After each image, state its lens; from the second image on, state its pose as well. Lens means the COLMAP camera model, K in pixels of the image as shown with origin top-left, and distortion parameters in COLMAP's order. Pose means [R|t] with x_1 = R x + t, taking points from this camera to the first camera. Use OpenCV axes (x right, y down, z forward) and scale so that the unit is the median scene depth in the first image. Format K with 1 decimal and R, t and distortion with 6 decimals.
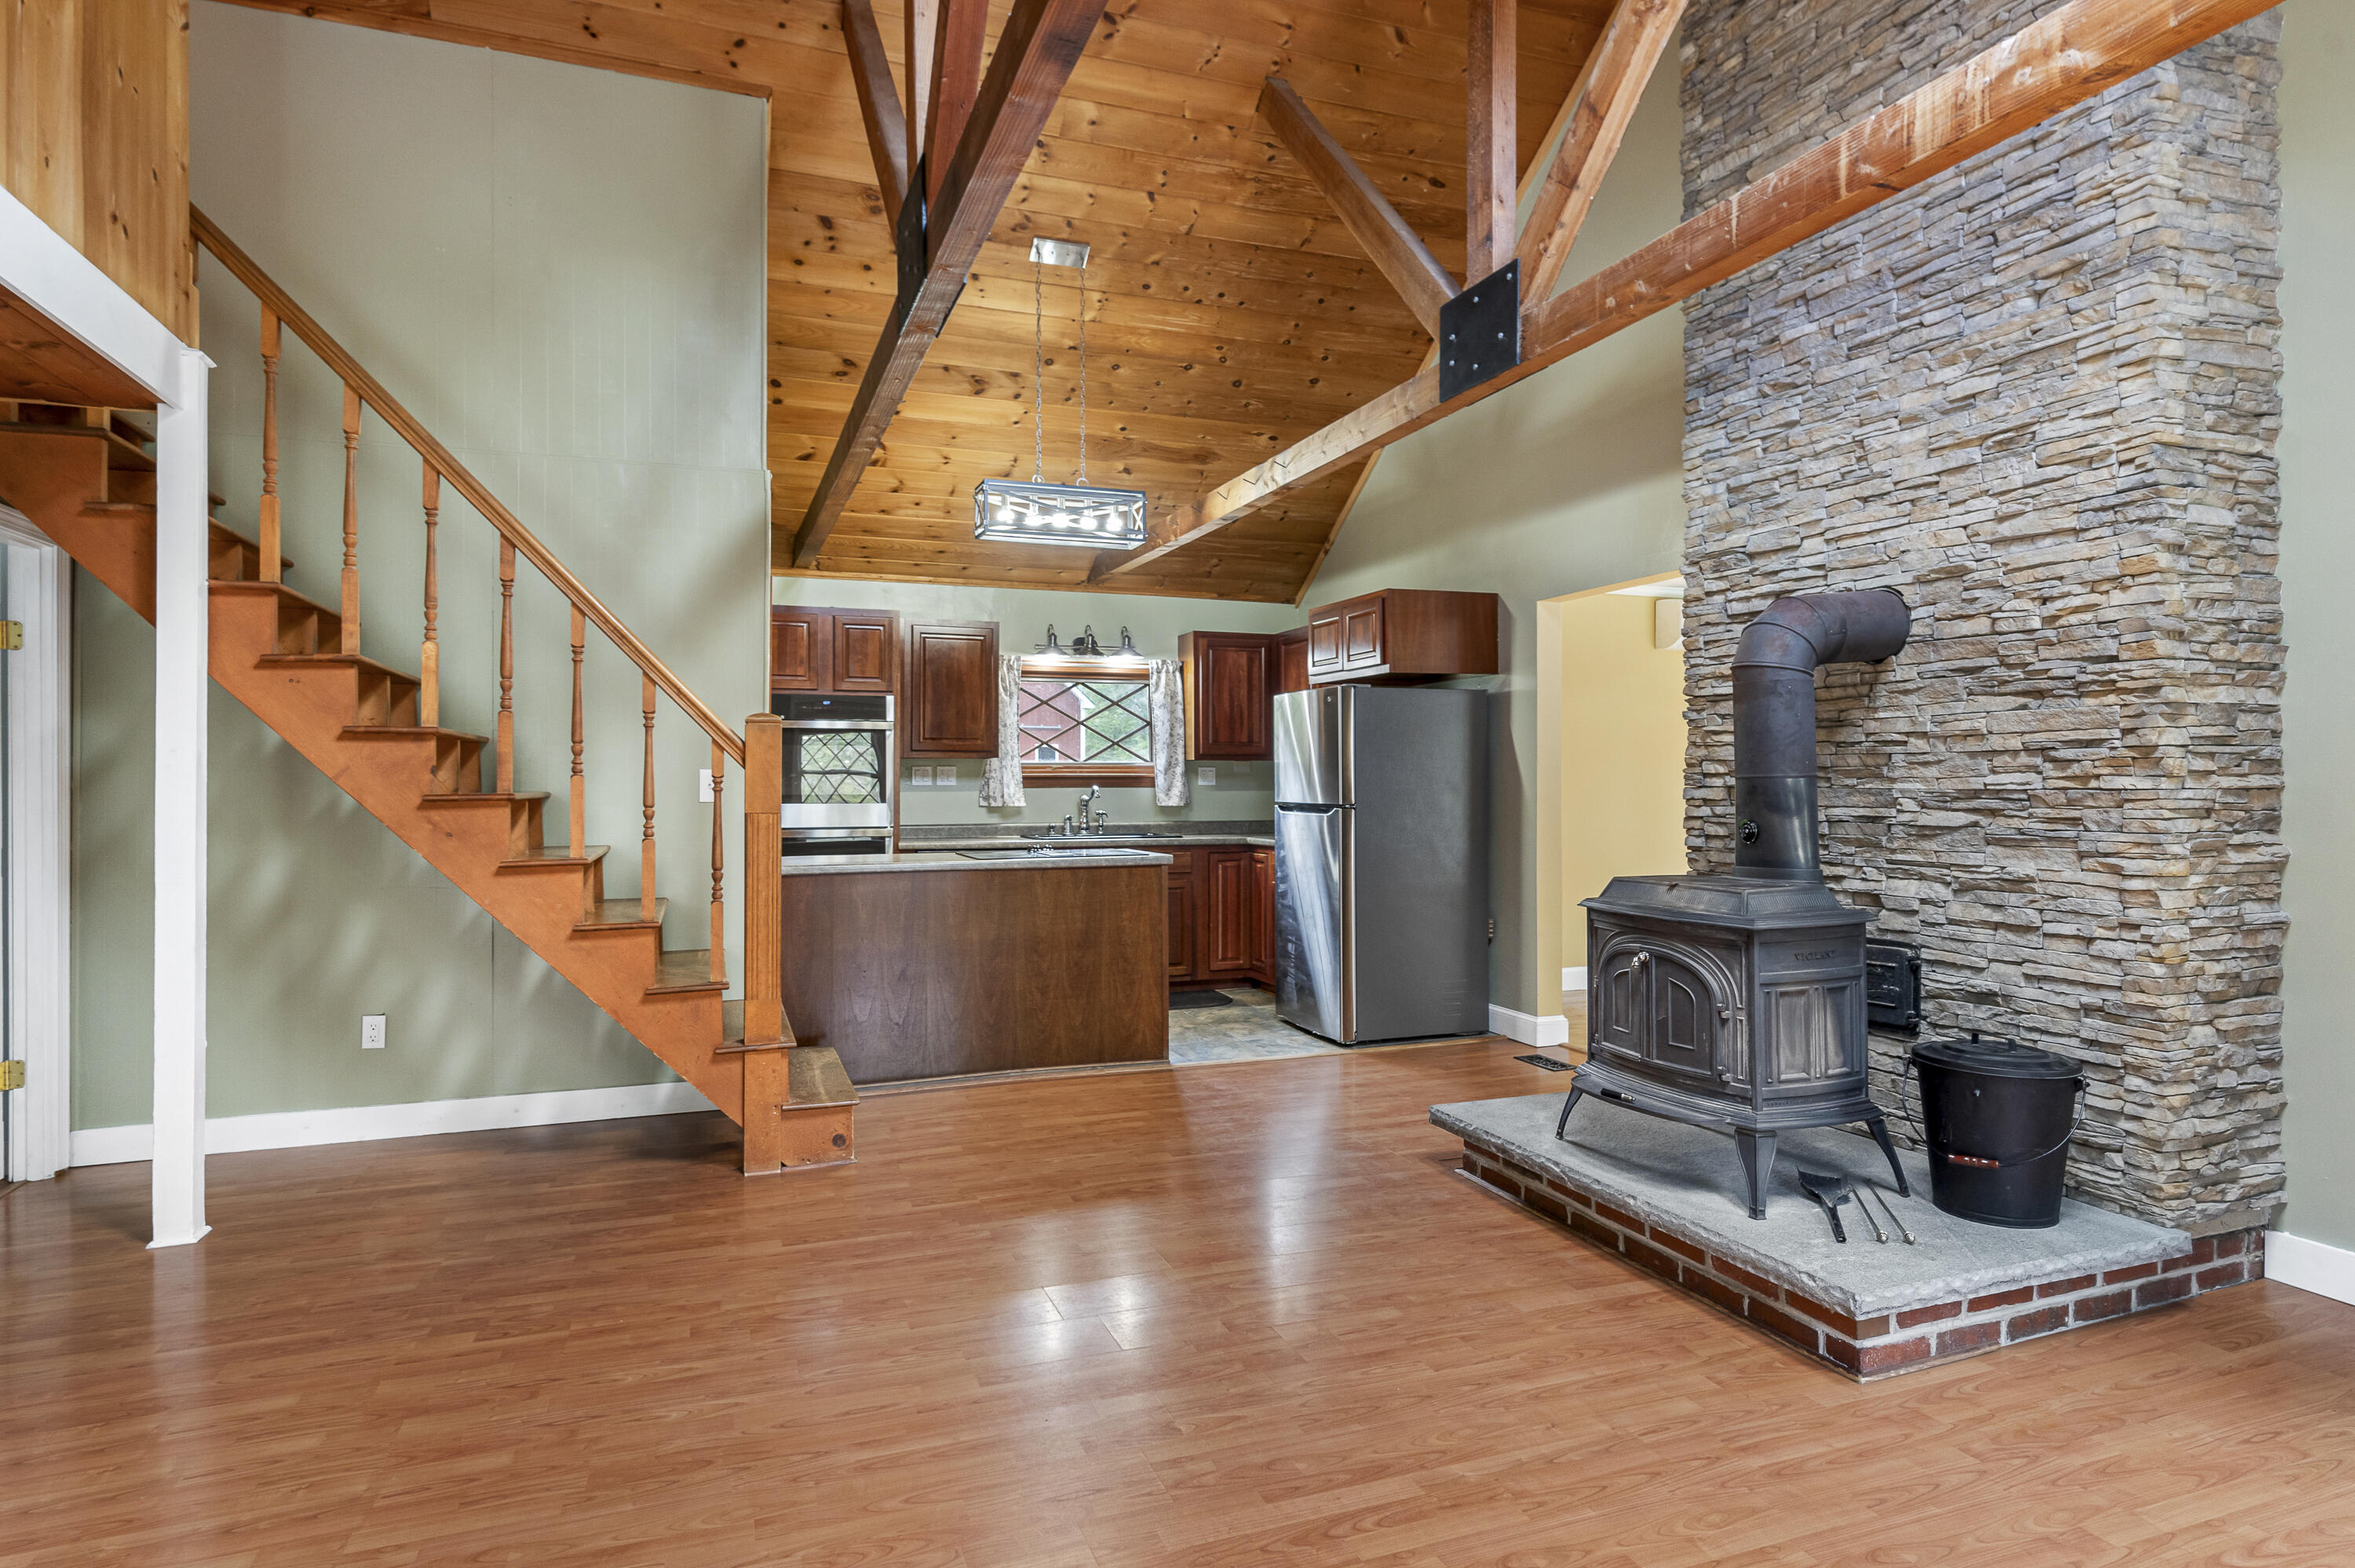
lens RADIAL K [[1279.0, 0, 1193.8], [0, 1279.0, 775.7], [0, 0, 1]] dist [-0.005415, 0.005674]
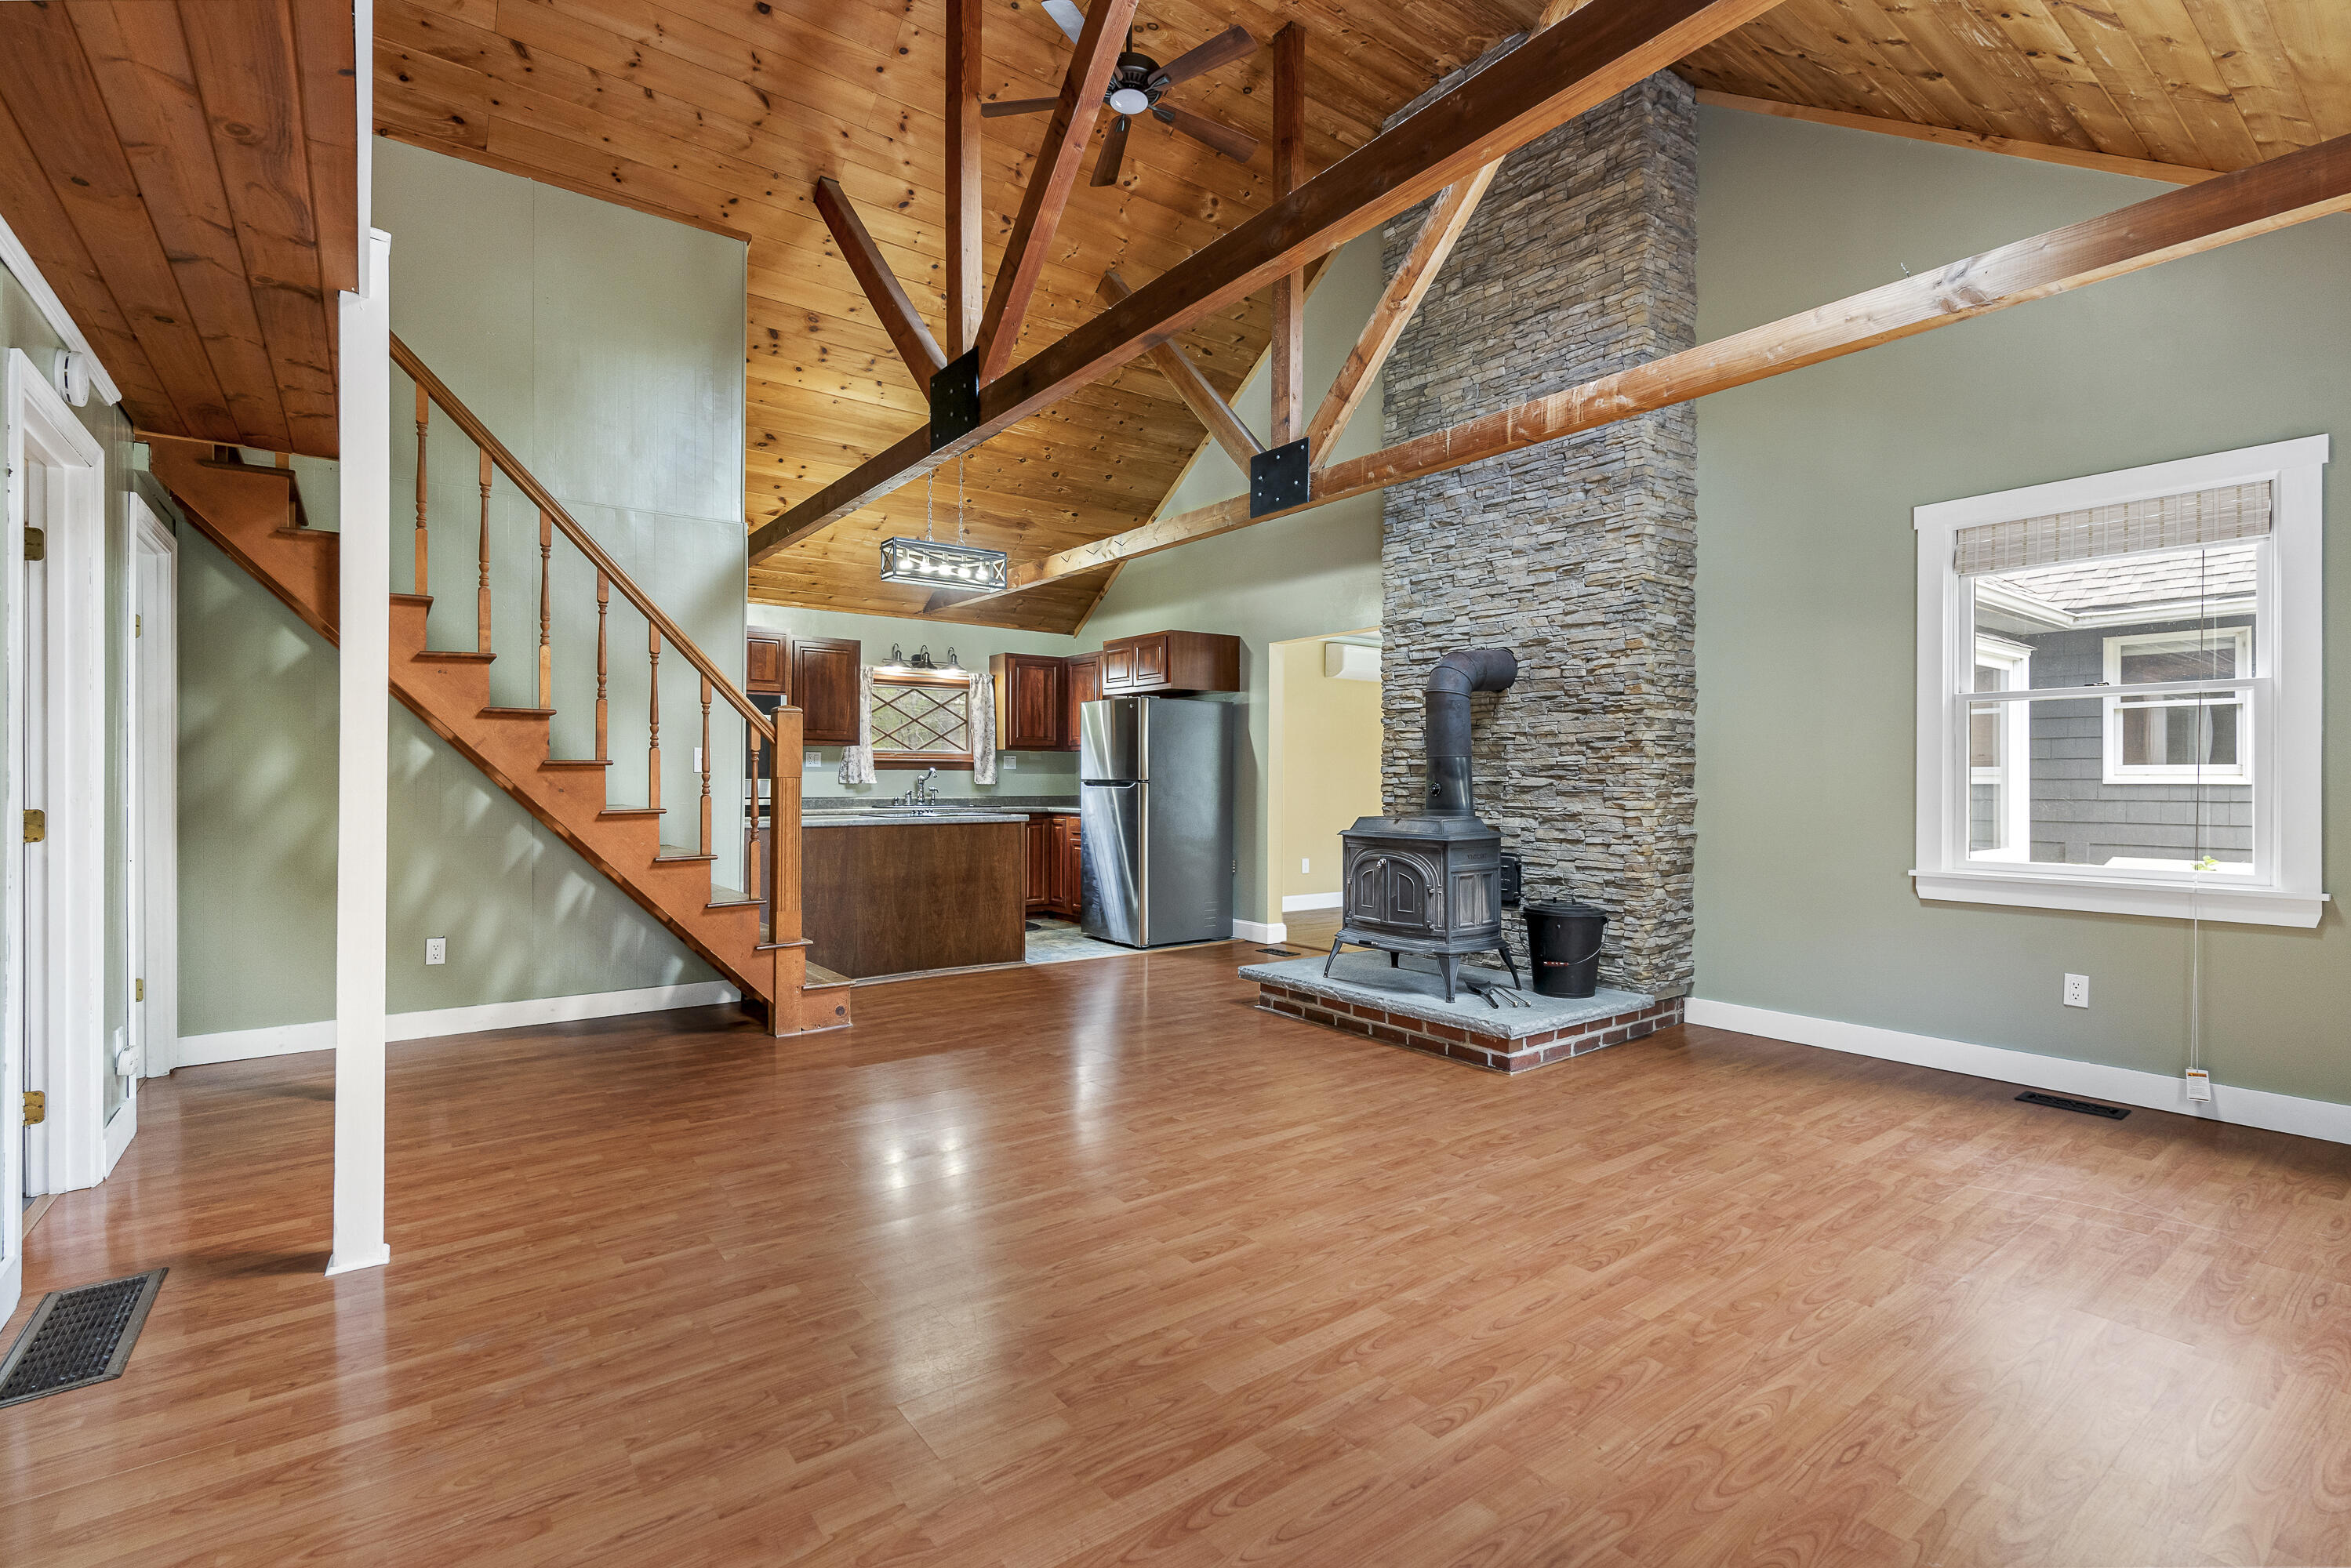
lens RADIAL K [[1077.1, 0, 1194.3], [0, 1077.1, 785.3], [0, 0, 1]] dist [-0.005248, 0.001670]
pose [[0.958277, 0.003039, 0.285826, -0.258384], [-0.006197, 0.999929, 0.010145, 0.024031], [-0.285775, -0.011493, 0.958228, -0.259773]]
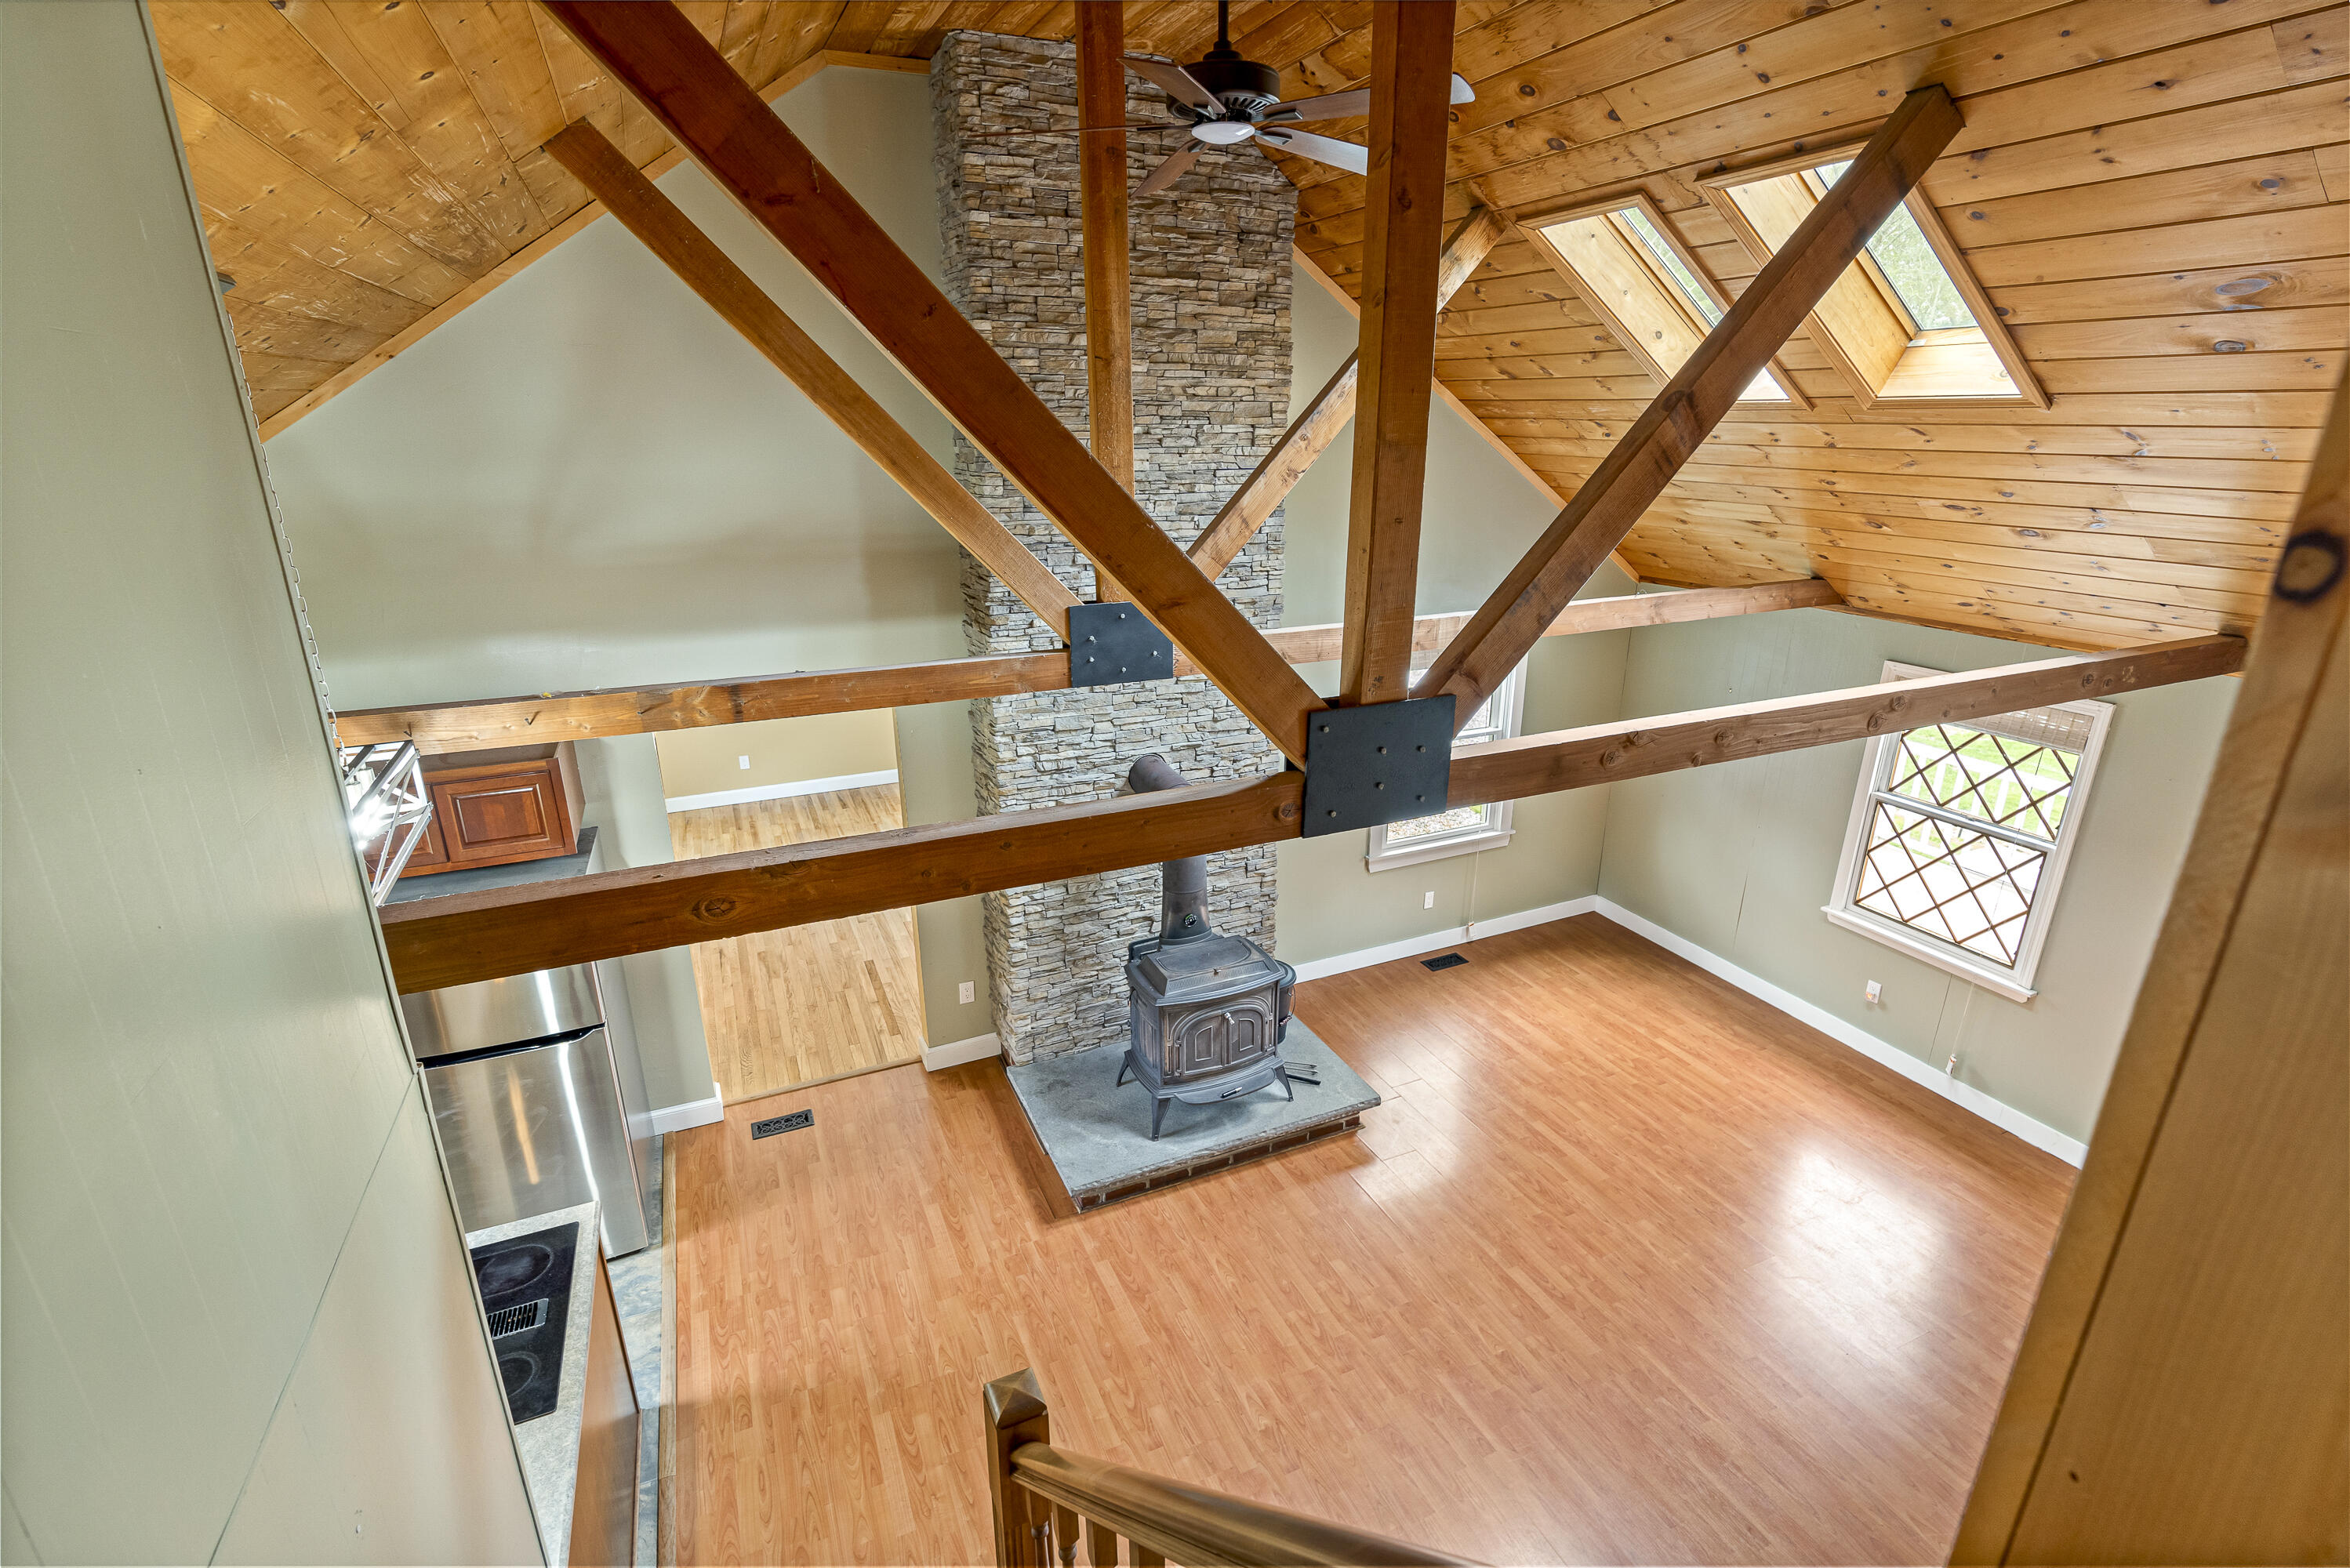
lens RADIAL K [[1076.7, 0, 1176.3], [0, 1076.7, 781.5], [0, 0, 1]] dist [-0.005248, 0.001670]
pose [[-0.056483, -0.315247, 0.947327, -0.810431], [-0.001868, 0.948874, 0.315651, -0.541698], [-0.998402, 0.016060, -0.054184, 0.991748]]
